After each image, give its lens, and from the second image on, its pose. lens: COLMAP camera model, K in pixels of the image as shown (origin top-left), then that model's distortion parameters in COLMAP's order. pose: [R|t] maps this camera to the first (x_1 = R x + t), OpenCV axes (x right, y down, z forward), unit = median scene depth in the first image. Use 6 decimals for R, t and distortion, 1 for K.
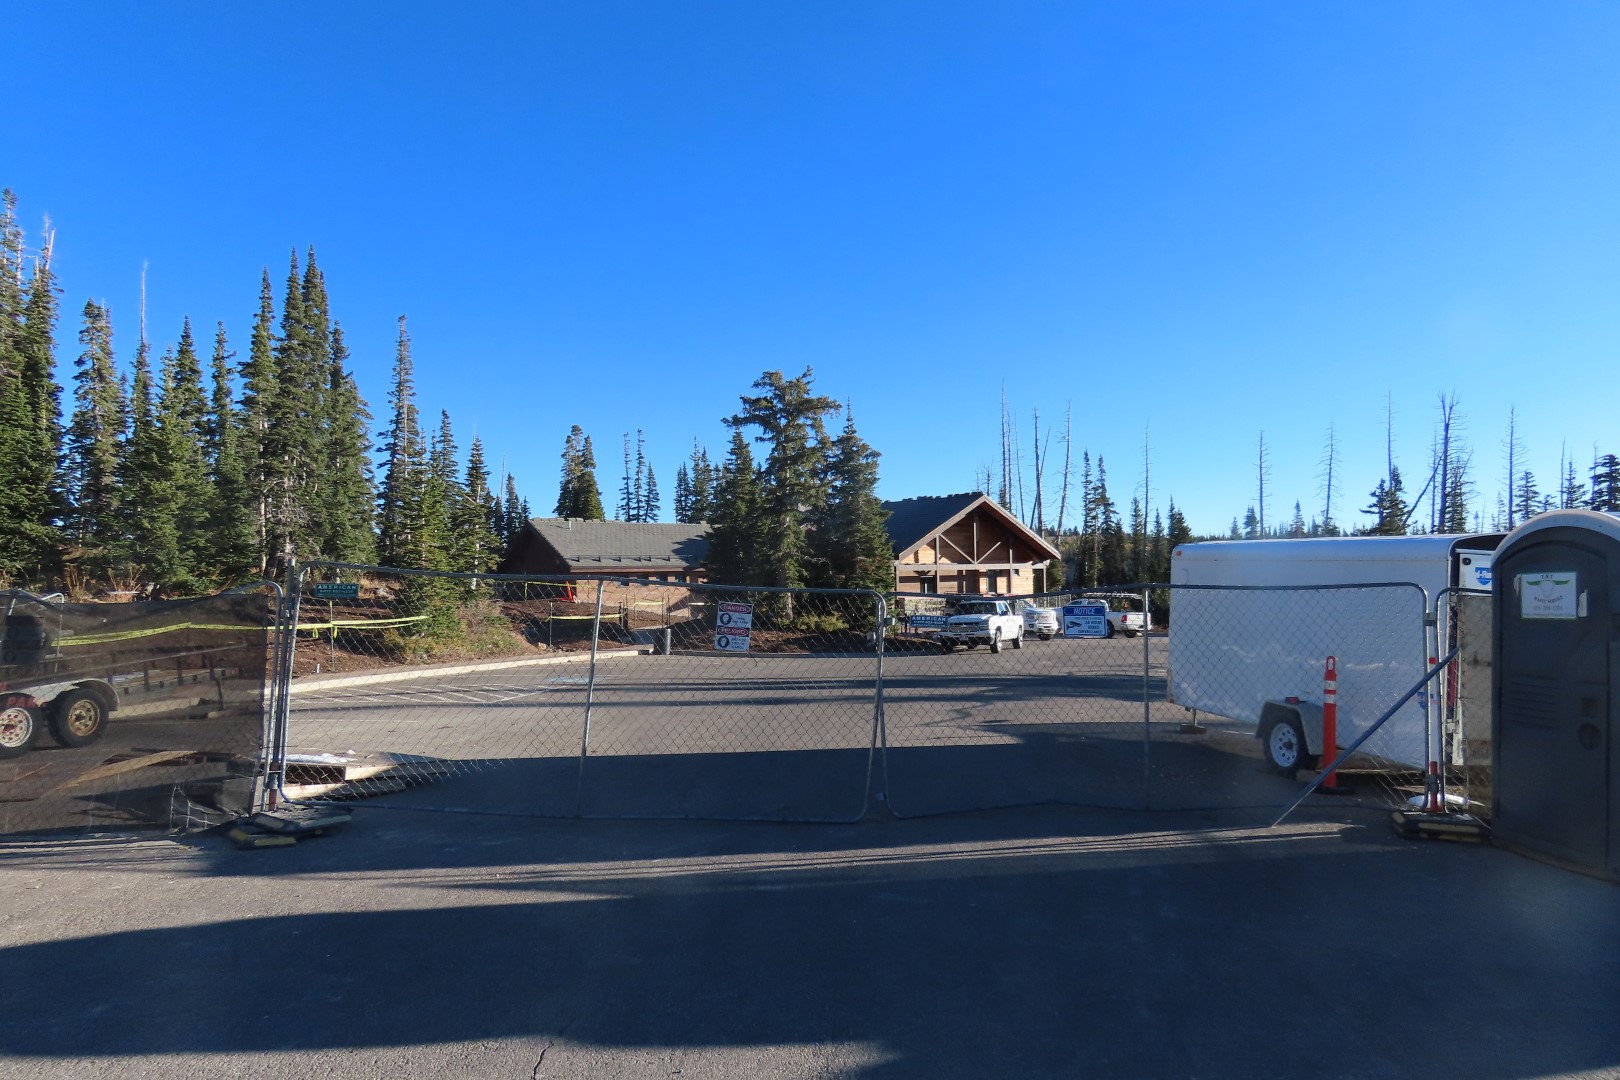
lens RADIAL K [[1064.0, 0, 810.0], [0, 1064.0, 540.0], [0, 0, 1]] dist [-0.003057, -0.002389]
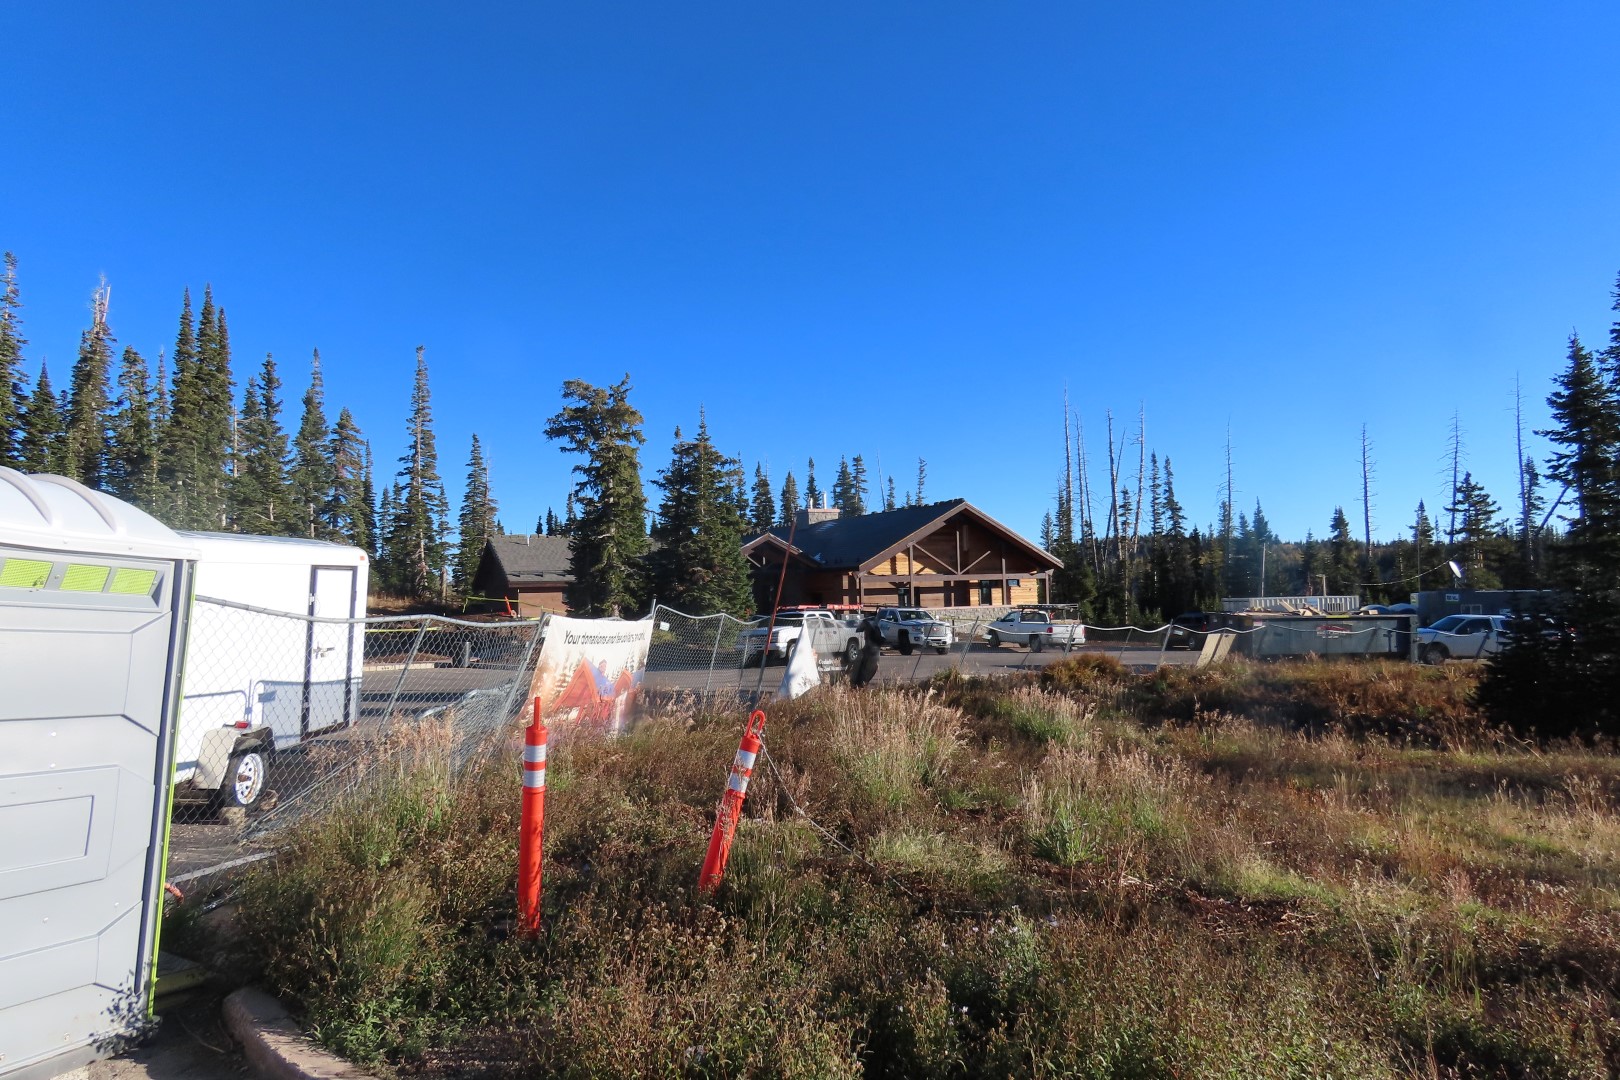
lens RADIAL K [[1064.0, 0, 810.0], [0, 1064.0, 540.0], [0, 0, 1]] dist [-0.003057, -0.002389]
pose [[0.981875, -0.019032, -0.188570, 0.200799], [0.016226, 0.999734, -0.016413, 0.005074], [0.188832, 0.013056, 0.981923, 0.039672]]
